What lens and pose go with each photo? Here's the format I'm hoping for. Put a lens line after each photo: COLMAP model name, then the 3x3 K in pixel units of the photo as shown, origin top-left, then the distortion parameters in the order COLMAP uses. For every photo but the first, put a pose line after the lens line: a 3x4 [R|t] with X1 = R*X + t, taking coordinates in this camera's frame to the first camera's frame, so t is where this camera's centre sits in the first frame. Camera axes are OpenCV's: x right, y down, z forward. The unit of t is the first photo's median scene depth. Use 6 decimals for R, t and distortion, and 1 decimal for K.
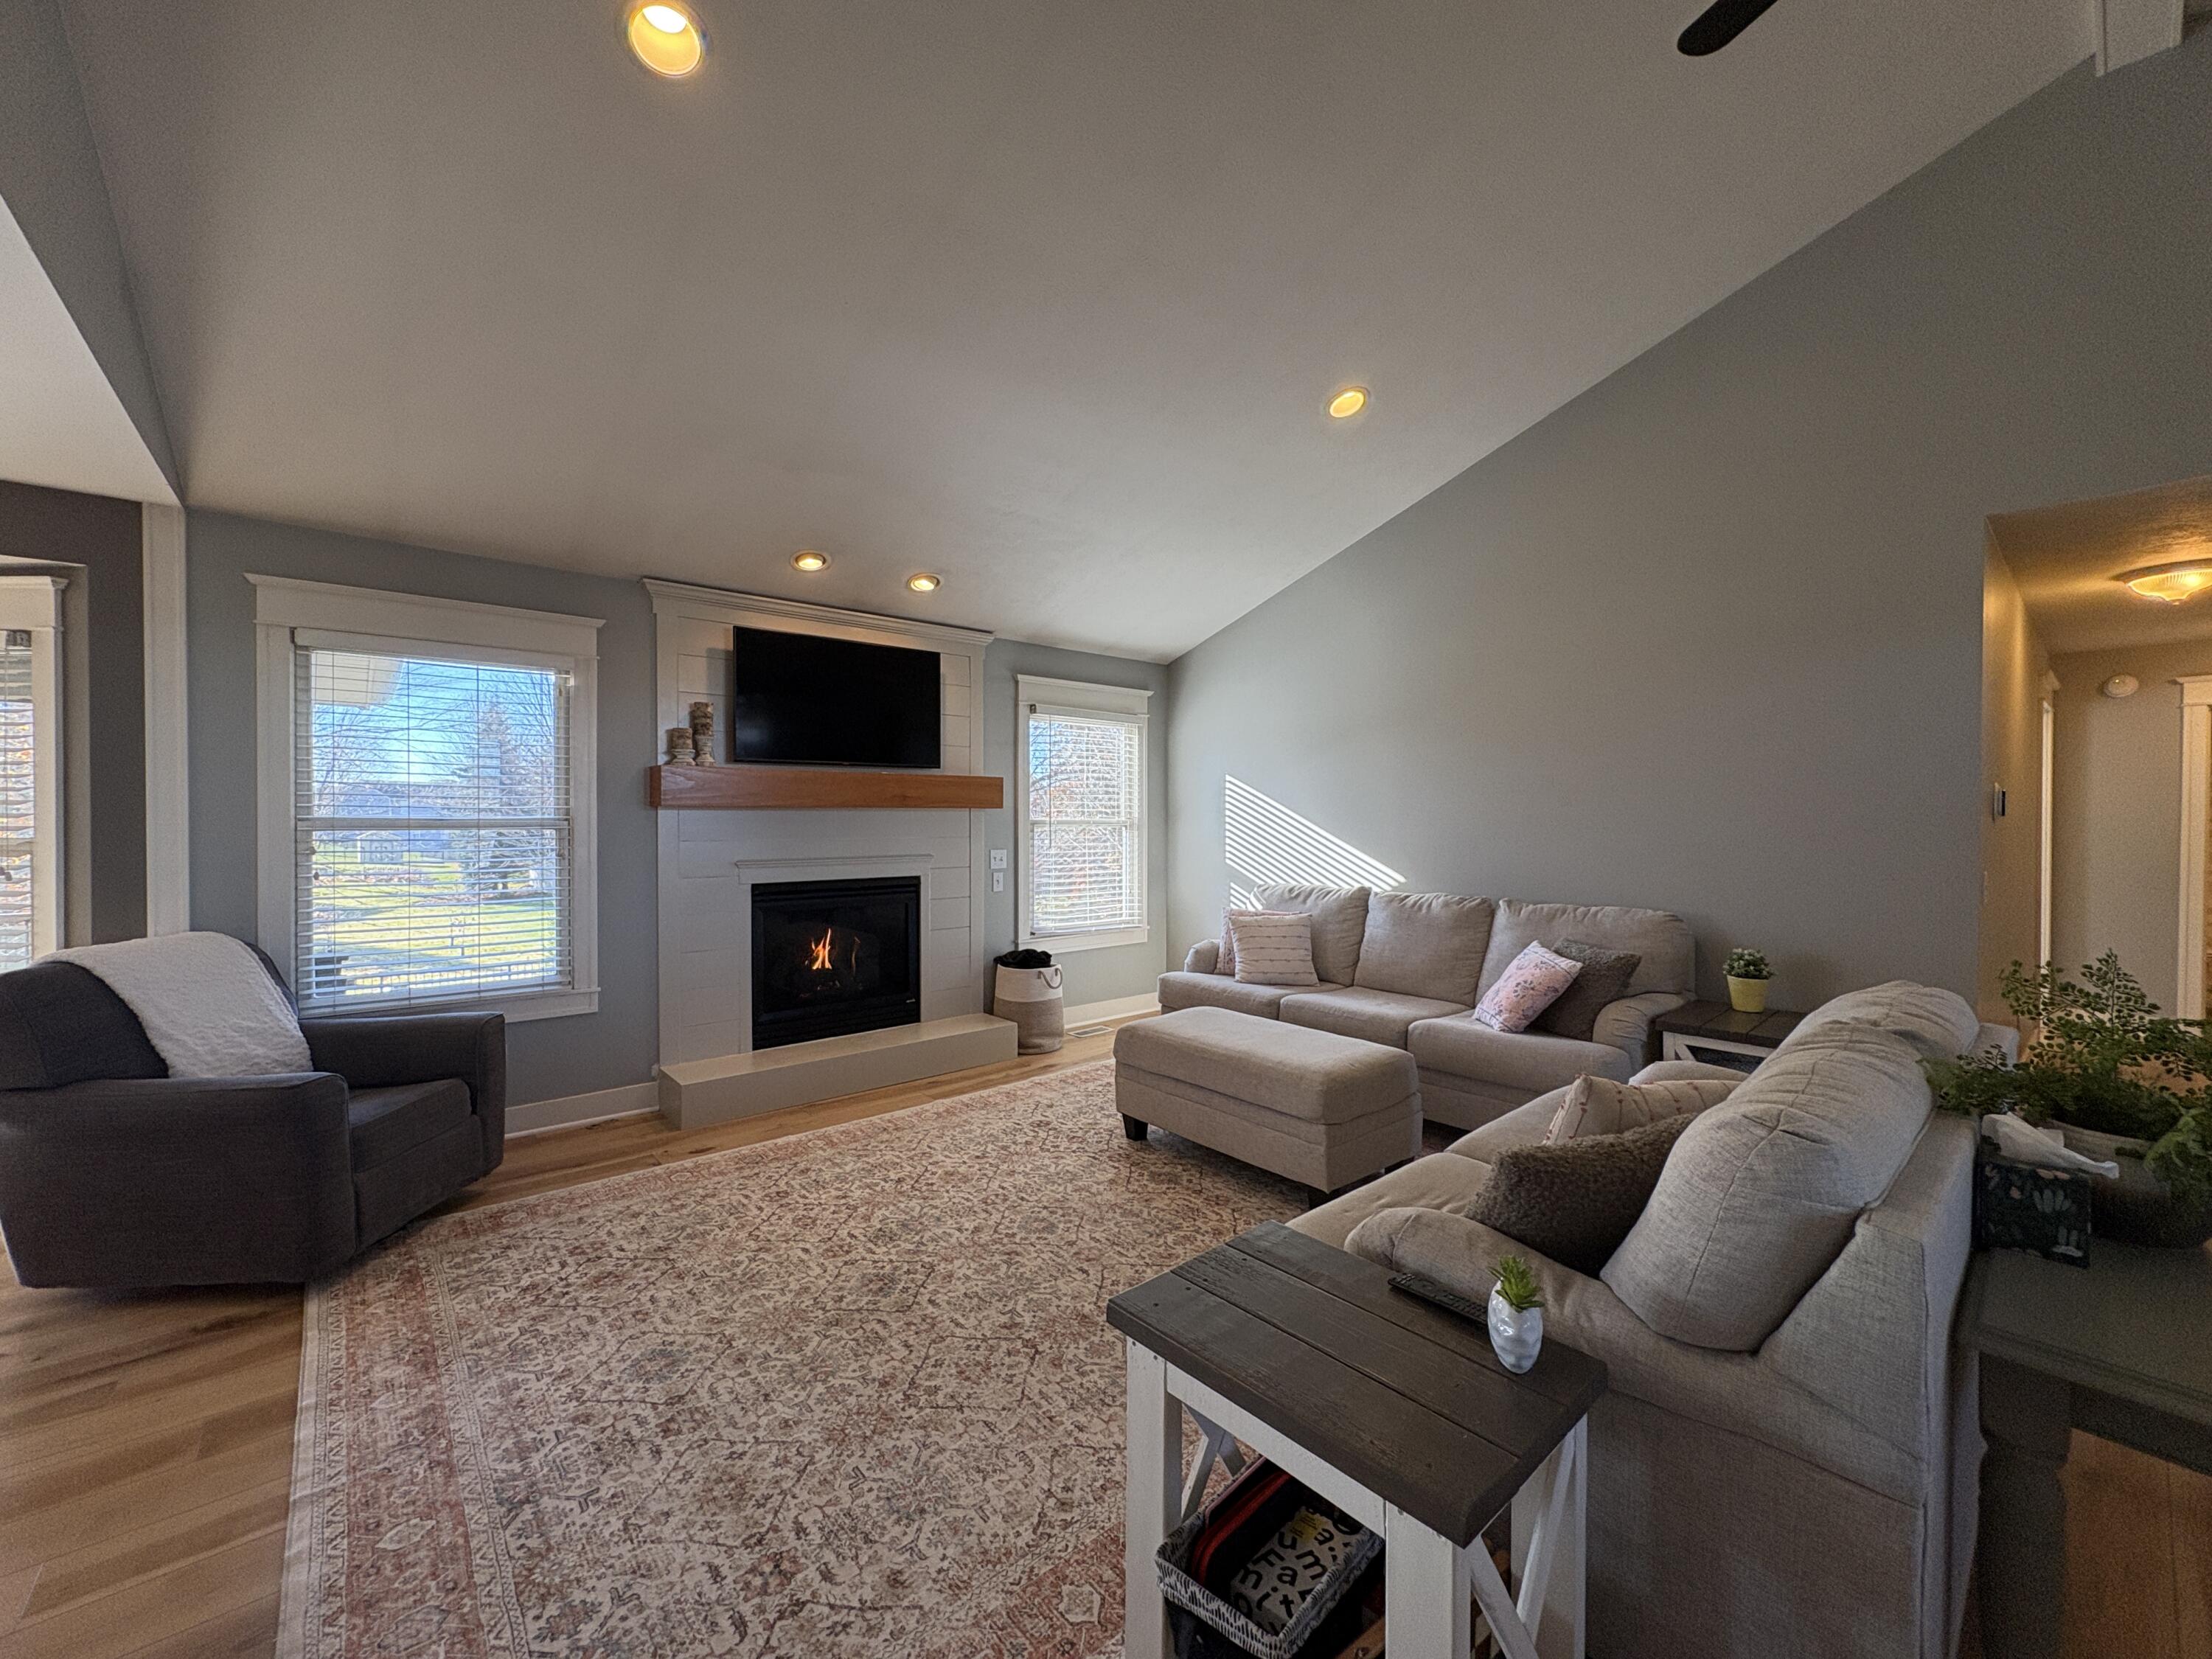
lens RADIAL K [[879.9, 0, 1106.0], [0, 879.9, 829.5], [0, 0, 1]] dist [0.001080, -0.000242]
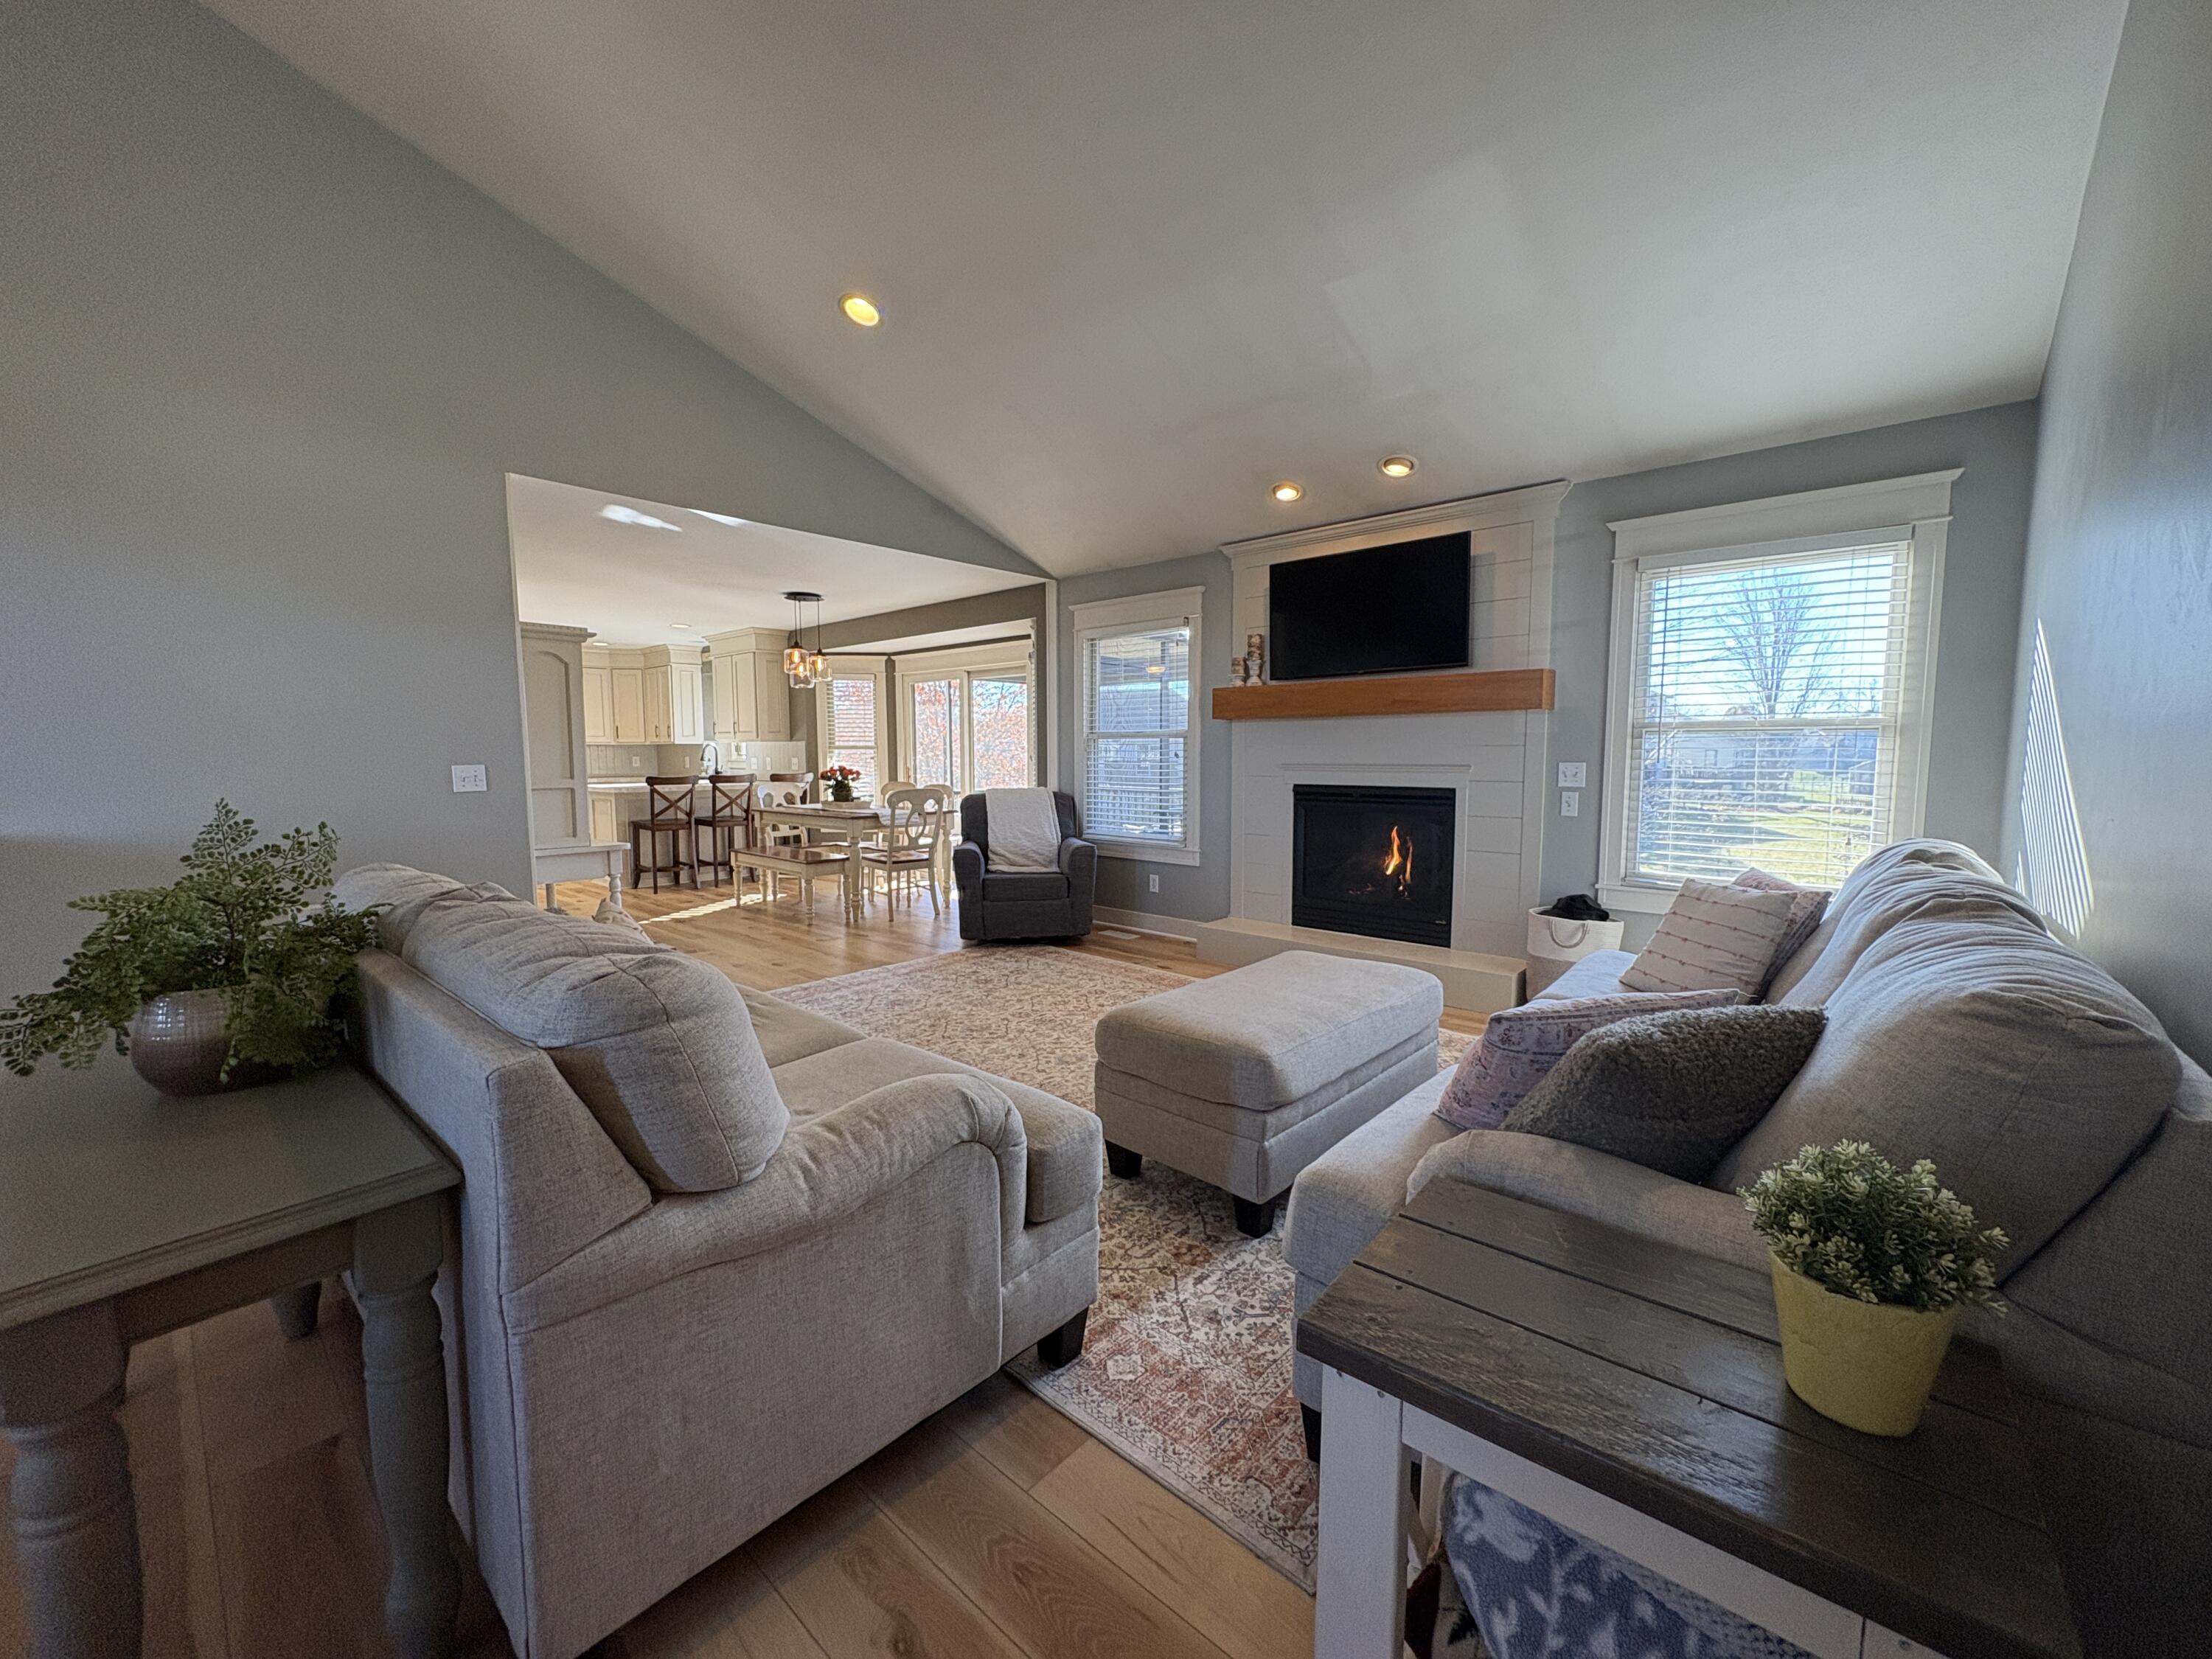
lens RADIAL K [[879.9, 0, 1106.0], [0, 879.9, 829.5], [0, 0, 1]] dist [0.001080, -0.000242]
pose [[0.127141, 0.087876, -0.987984, 0.801524], [-0.011008, 0.996131, 0.087184, 0.024777], [0.991824, -0.000209, 0.127616, 0.662331]]
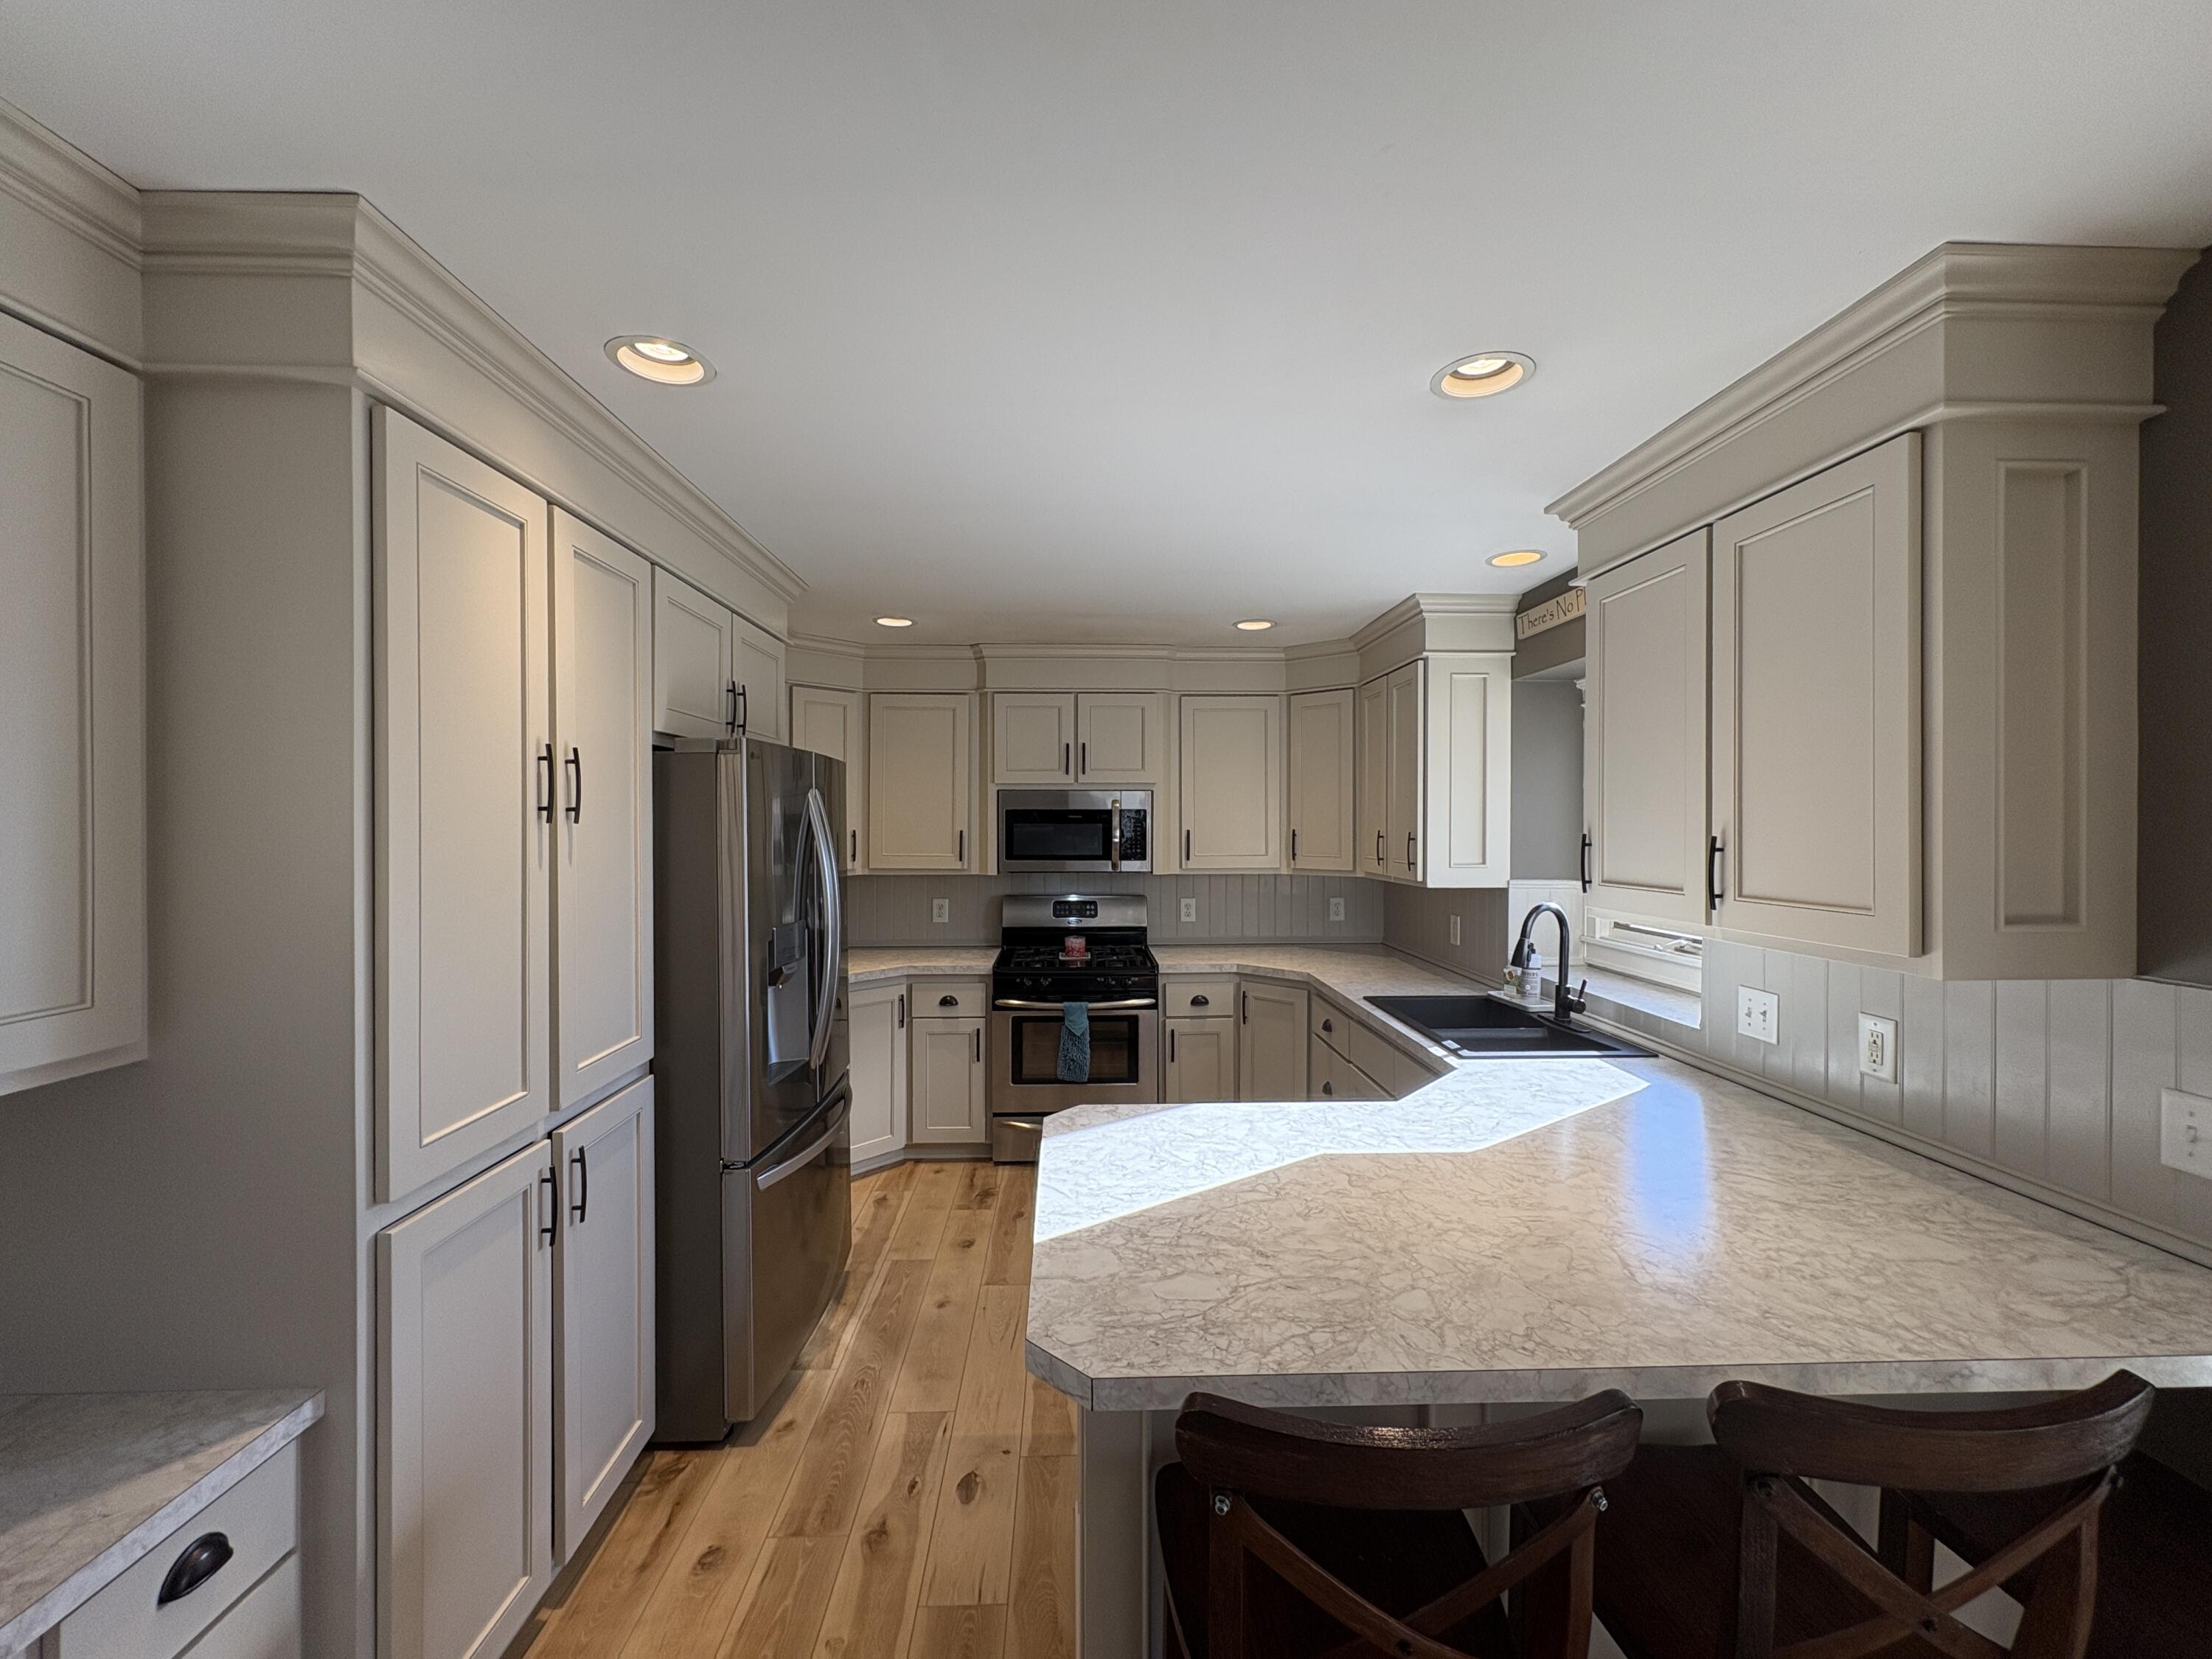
lens RADIAL K [[879.9, 0, 1106.0], [0, 879.9, 829.5], [0, 0, 1]] dist [0.001080, -0.000242]
pose [[-0.620272, 0.005788, -0.784365, -1.027771], [-0.011149, 0.999807, 0.016195, -0.054504], [0.784308, 0.018790, -0.620087, 0.035598]]
